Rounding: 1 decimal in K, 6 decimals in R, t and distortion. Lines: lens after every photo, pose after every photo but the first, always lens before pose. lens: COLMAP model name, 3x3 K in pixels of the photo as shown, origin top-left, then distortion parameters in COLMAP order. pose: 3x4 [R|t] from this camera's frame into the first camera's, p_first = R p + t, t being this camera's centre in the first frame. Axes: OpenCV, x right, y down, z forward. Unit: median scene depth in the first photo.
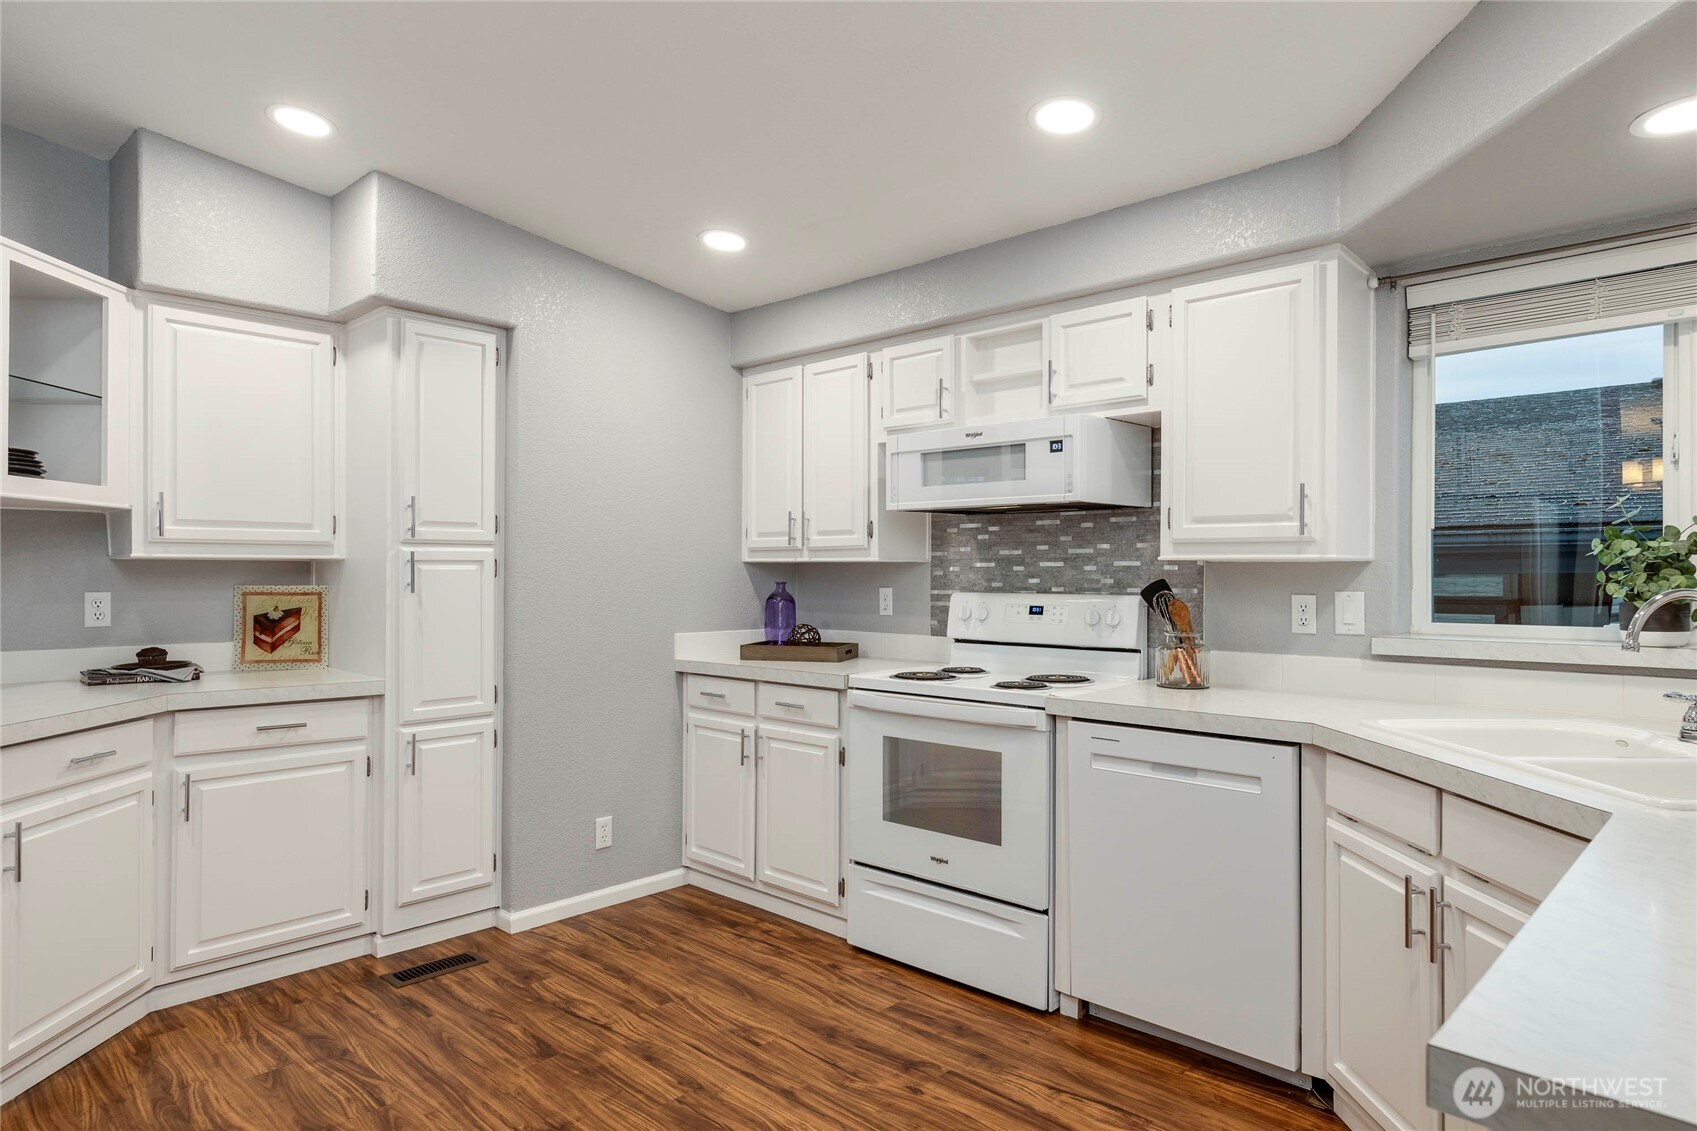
lens RADIAL K [[979.1, 0, 848.5], [0, 979.1, 565.5], [0, 0, 1]] dist [-0.001162, -0.000552]
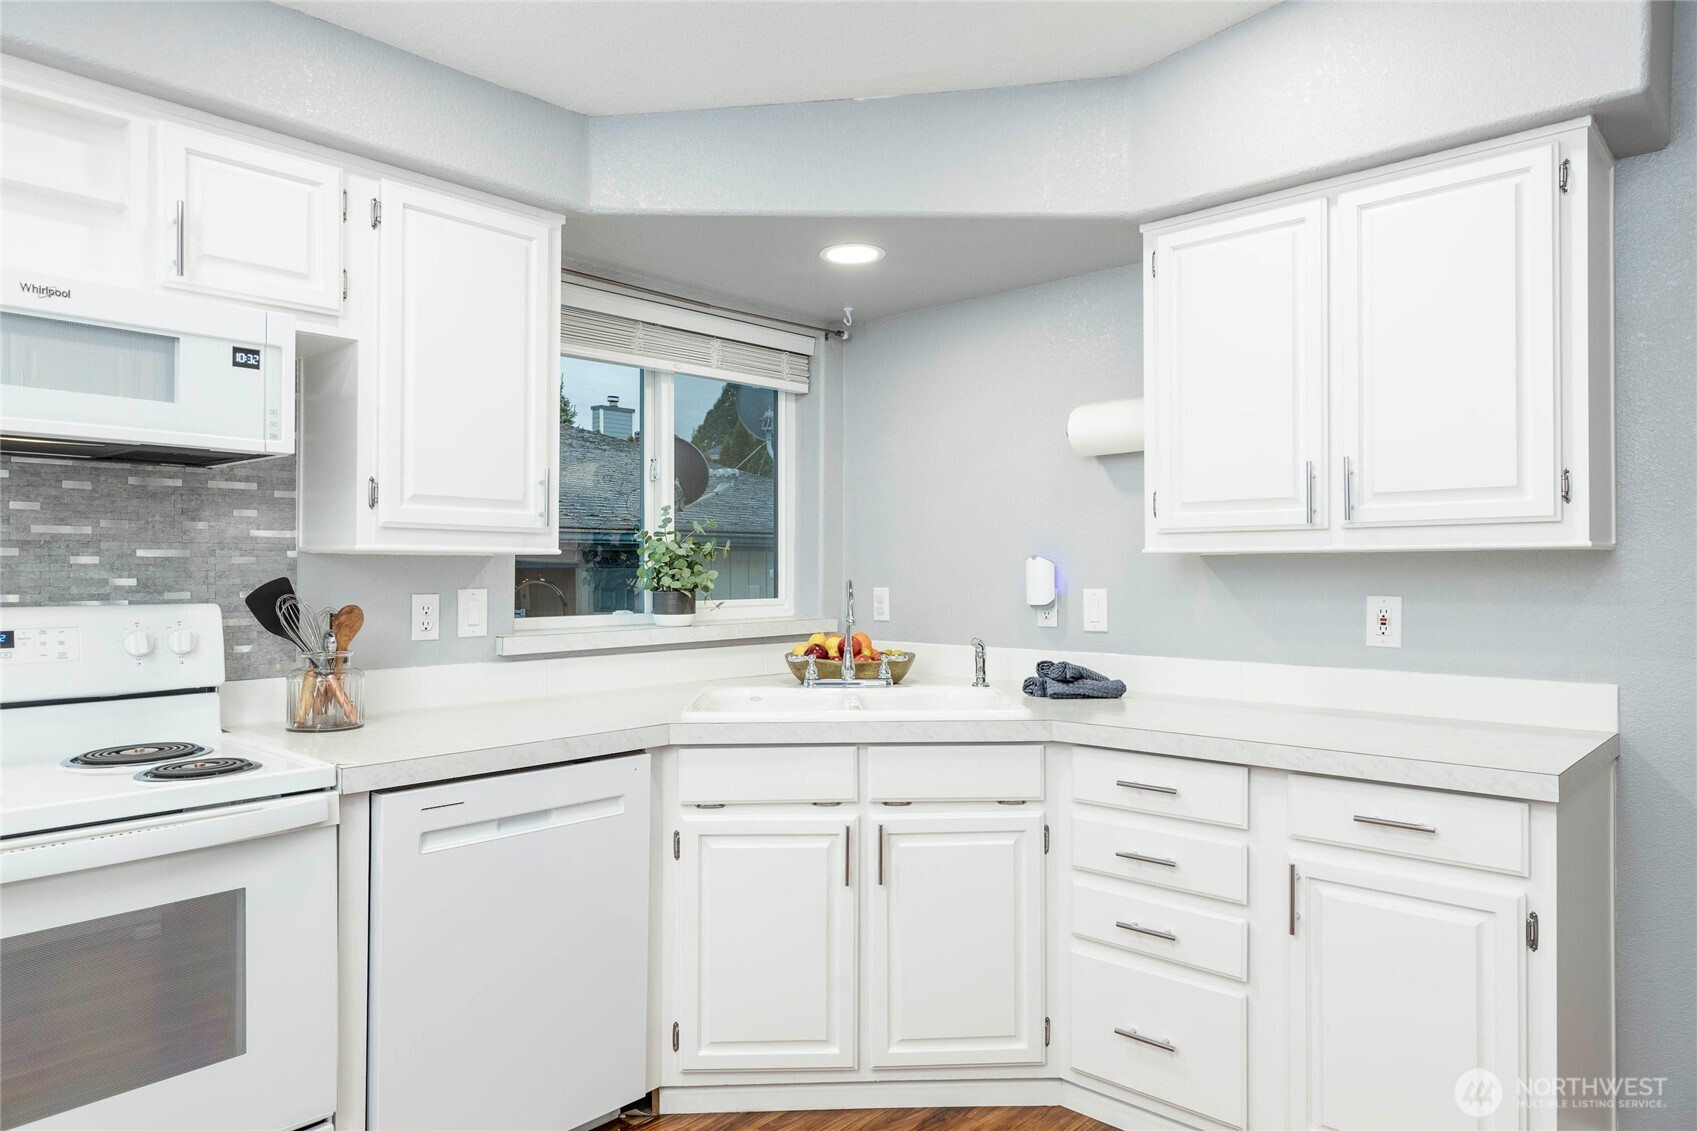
lens RADIAL K [[1056.5, 0, 845.7], [0, 1056.5, 570.4], [0, 0, 1]] dist [-0.000811, 0.000355]
pose [[-0.017072, -0.003700, 0.999847, -0.414349], [-0.009397, 0.999950, 0.003540, 0.002468], [-0.999810, -0.009335, -0.017106, 0.601934]]
